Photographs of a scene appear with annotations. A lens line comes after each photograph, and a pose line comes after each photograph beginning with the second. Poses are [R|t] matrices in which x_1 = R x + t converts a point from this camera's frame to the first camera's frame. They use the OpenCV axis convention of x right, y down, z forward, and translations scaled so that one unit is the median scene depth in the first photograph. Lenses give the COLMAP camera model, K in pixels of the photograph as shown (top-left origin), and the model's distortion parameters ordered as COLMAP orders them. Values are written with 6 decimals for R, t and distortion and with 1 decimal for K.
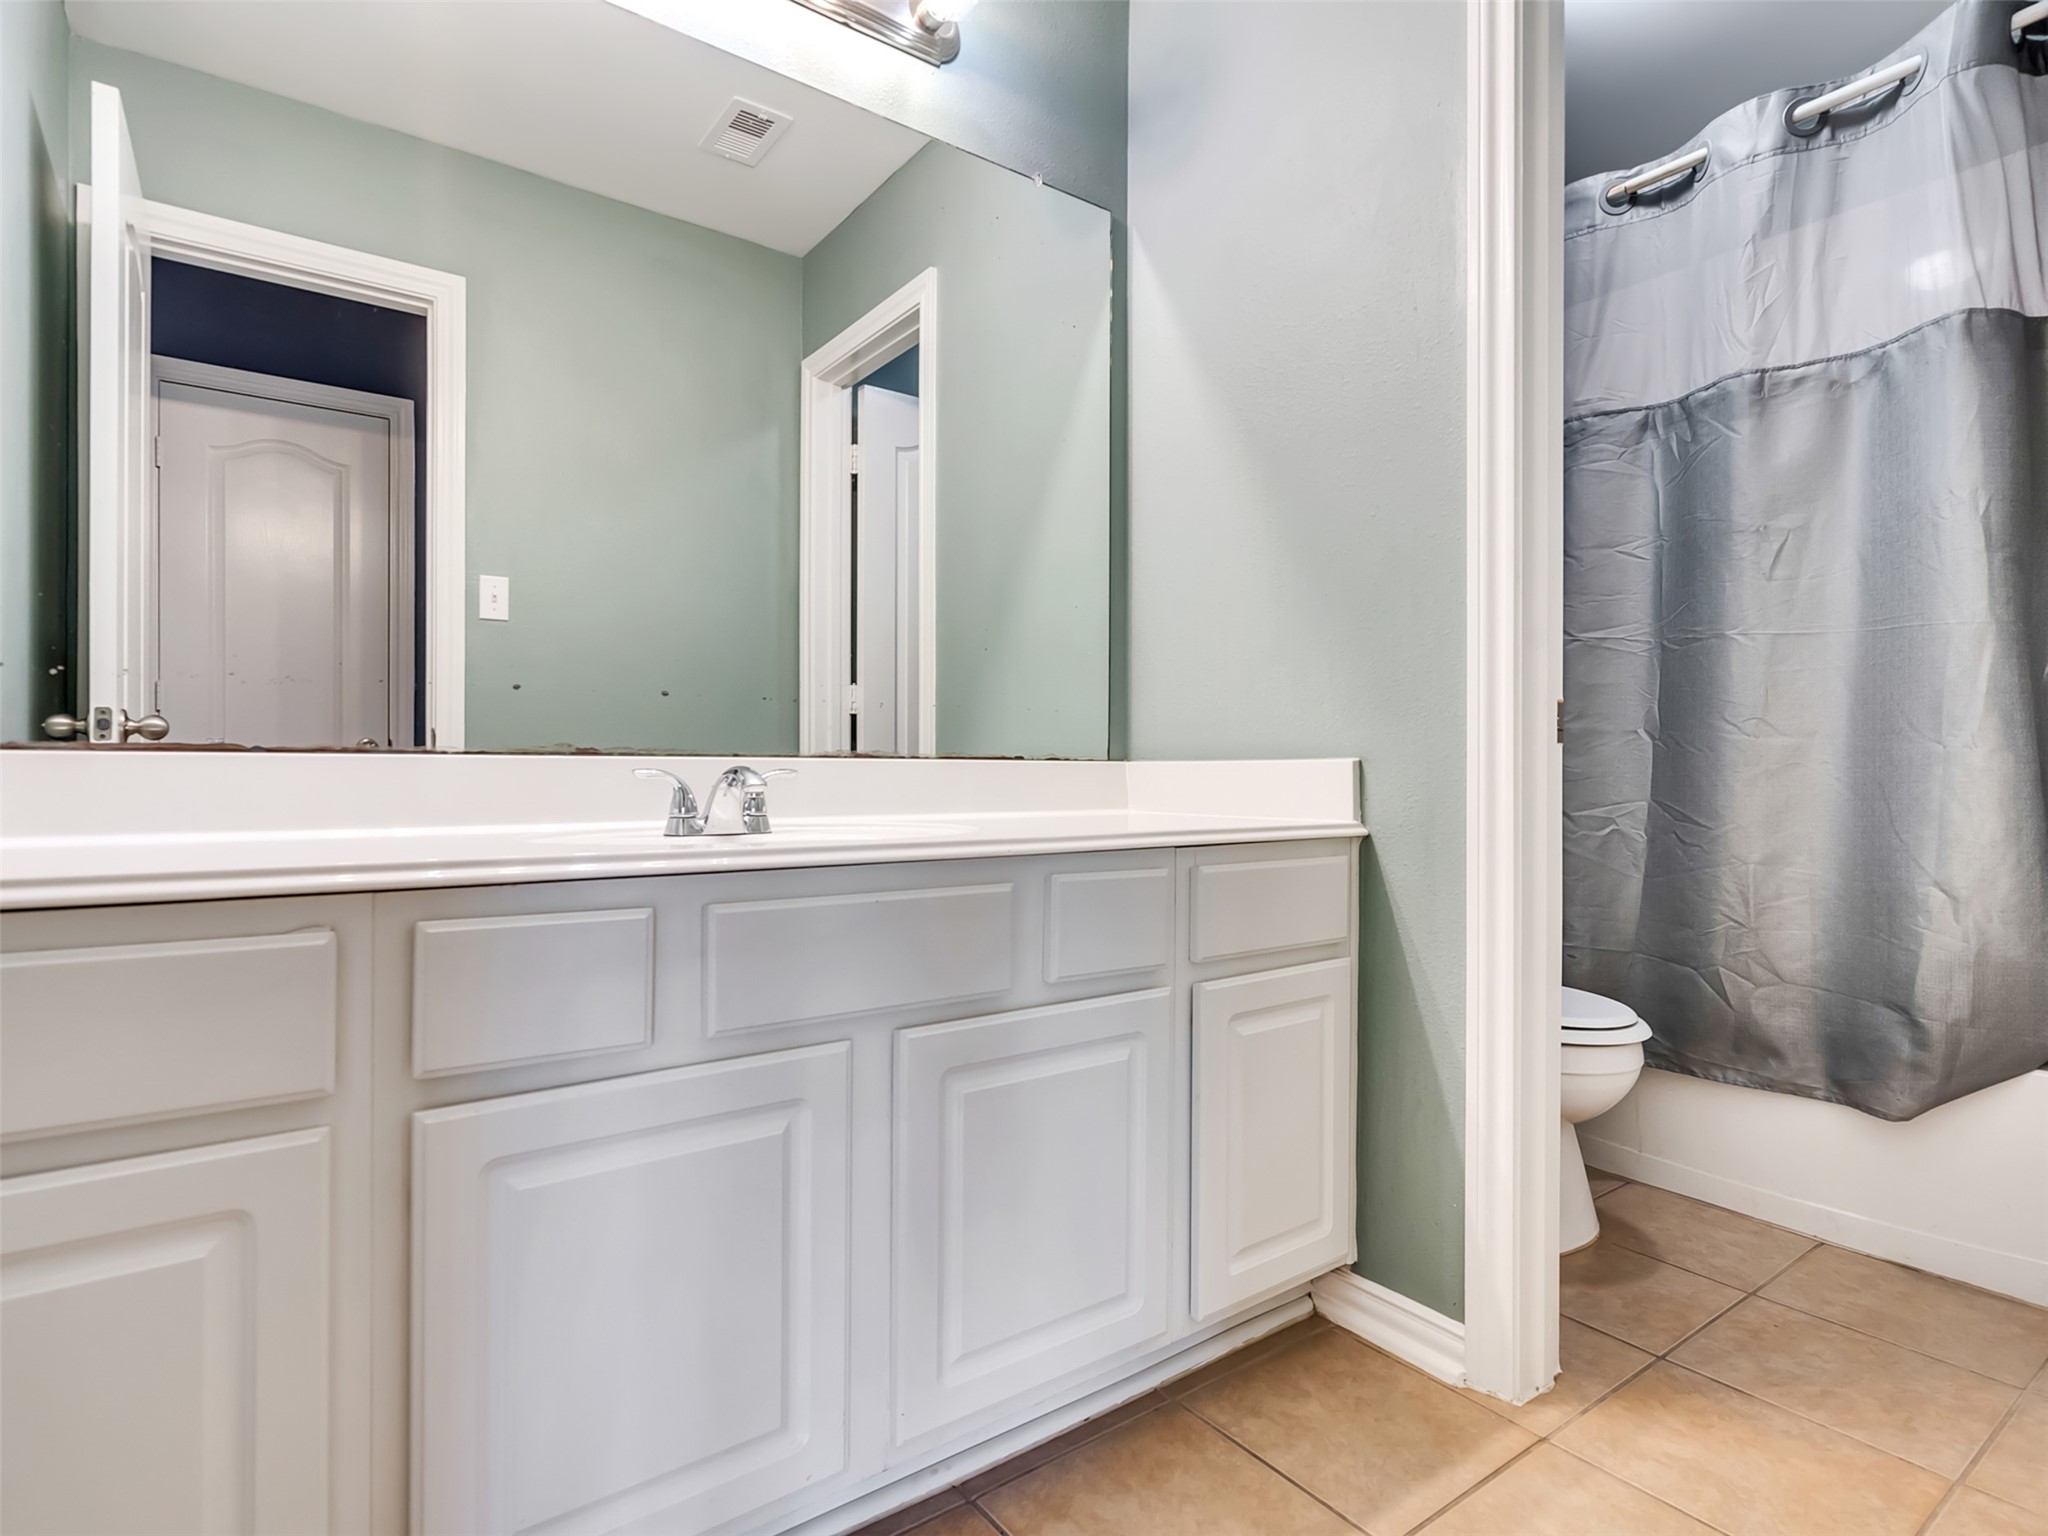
lens RADIAL K [[1046.8, 0, 1008.9], [0, 1046.8, 767.8], [0, 0, 1]] dist [-0.005582, 0.002878]
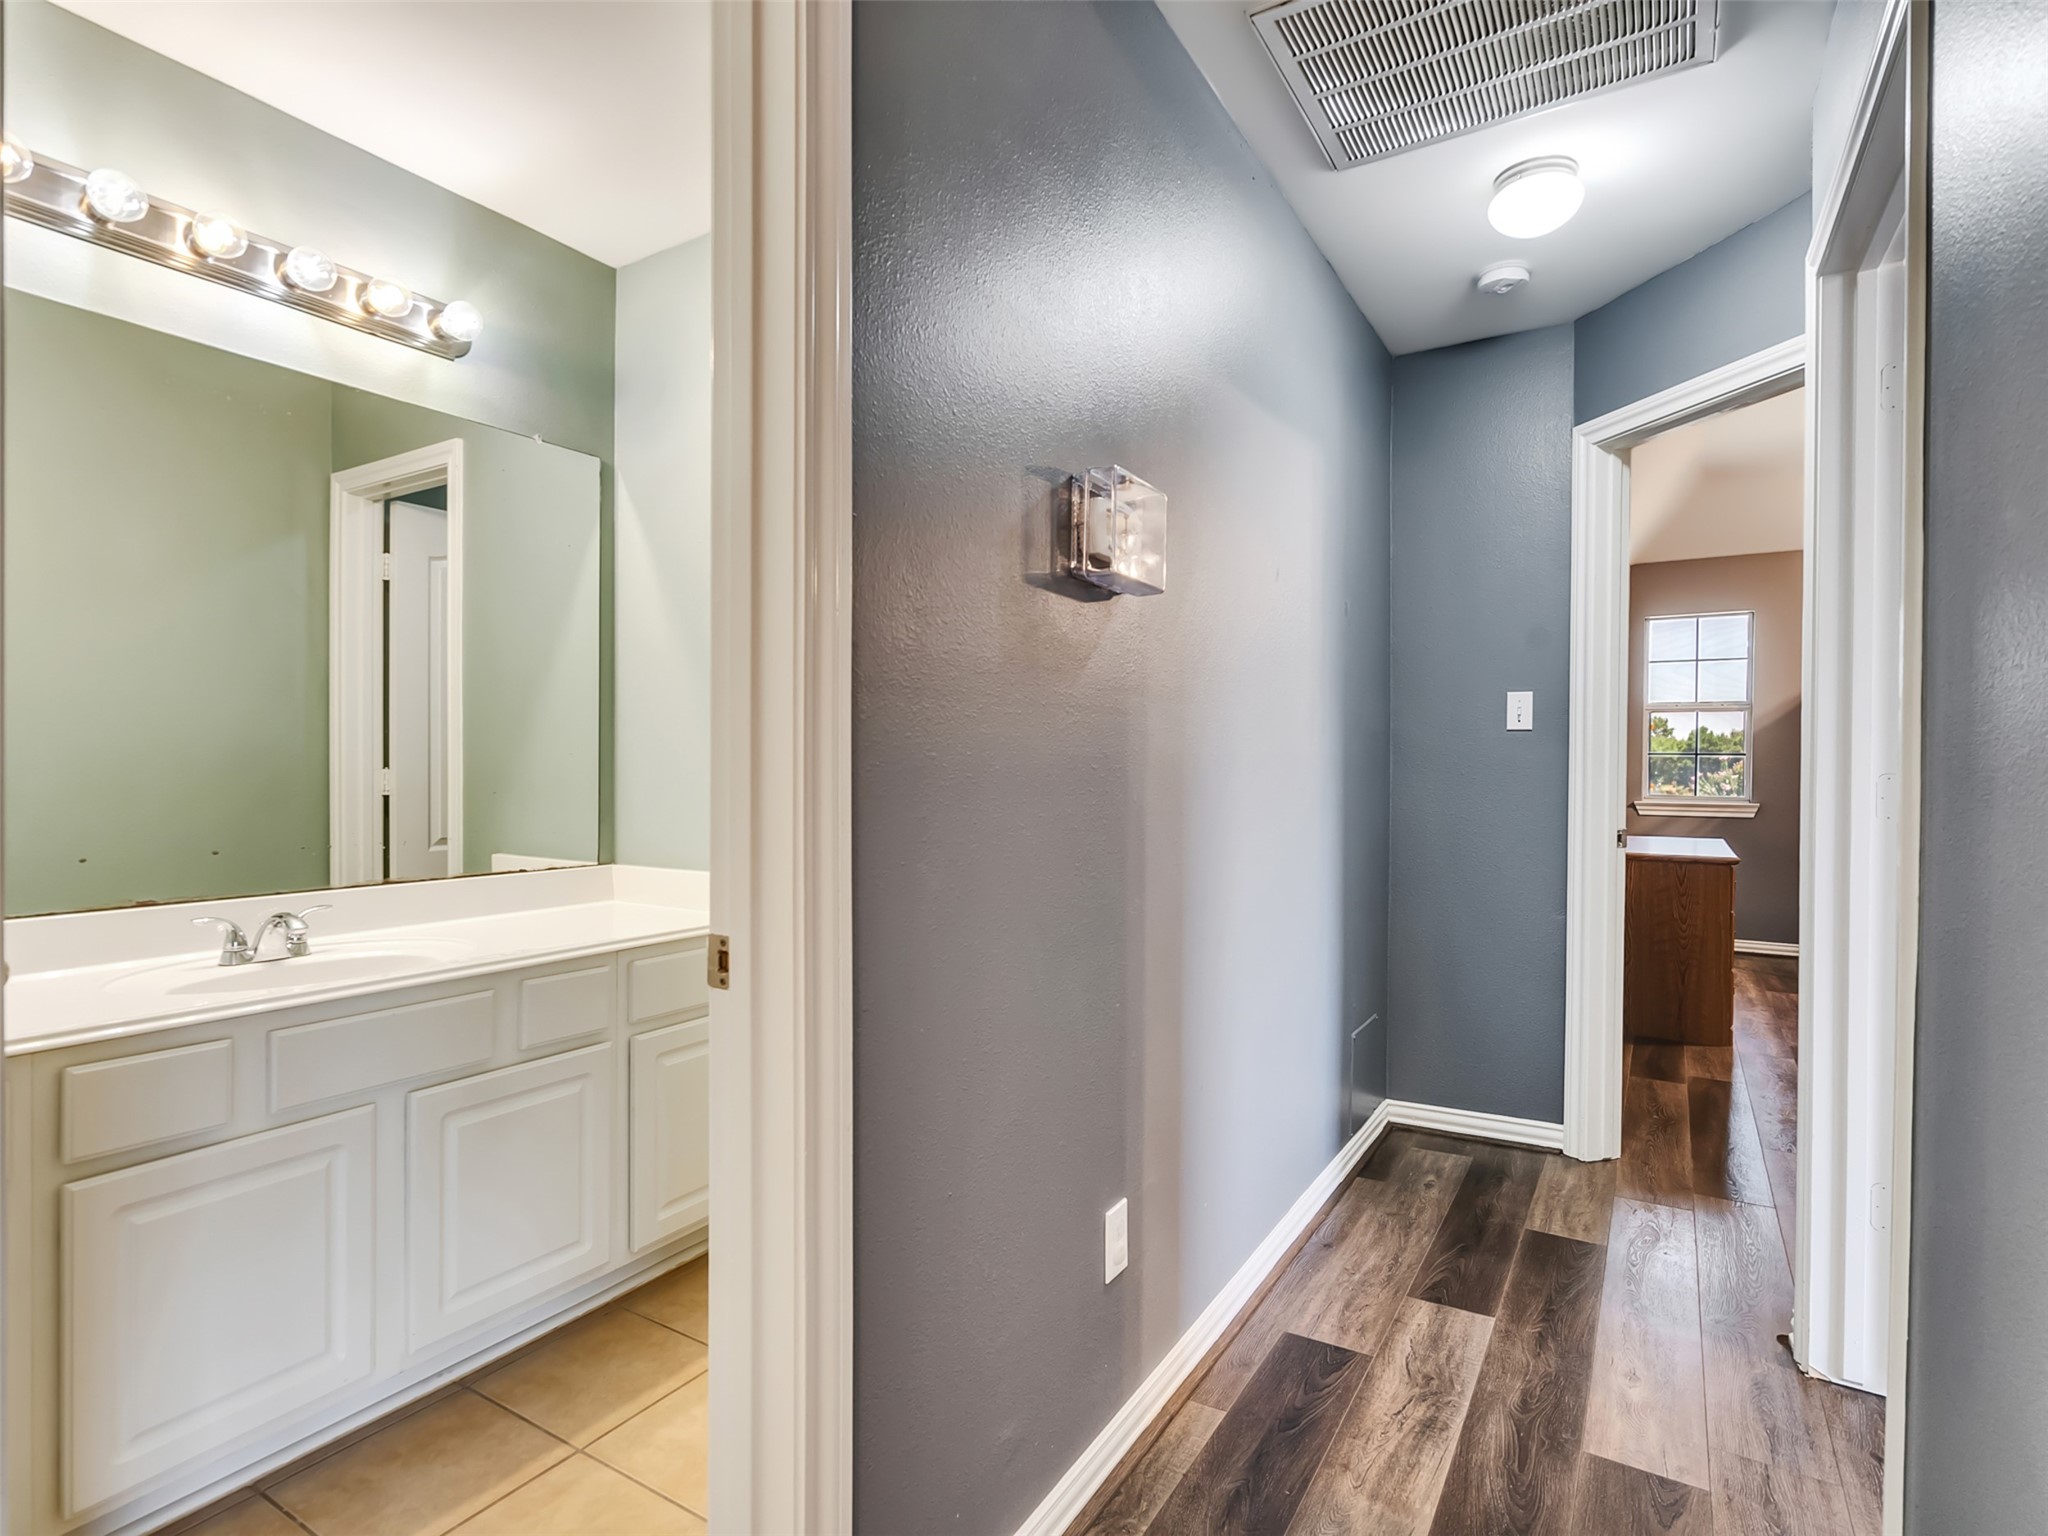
lens RADIAL K [[1046.8, 0, 1008.9], [0, 1046.8, 767.8], [0, 0, 1]] dist [-0.005582, 0.002878]
pose [[0.927460, -0.001335, 0.373921, 0.114552], [-0.001600, 0.999970, 0.007539, -0.201608], [-0.373919, -0.007590, 0.927430, -0.635496]]
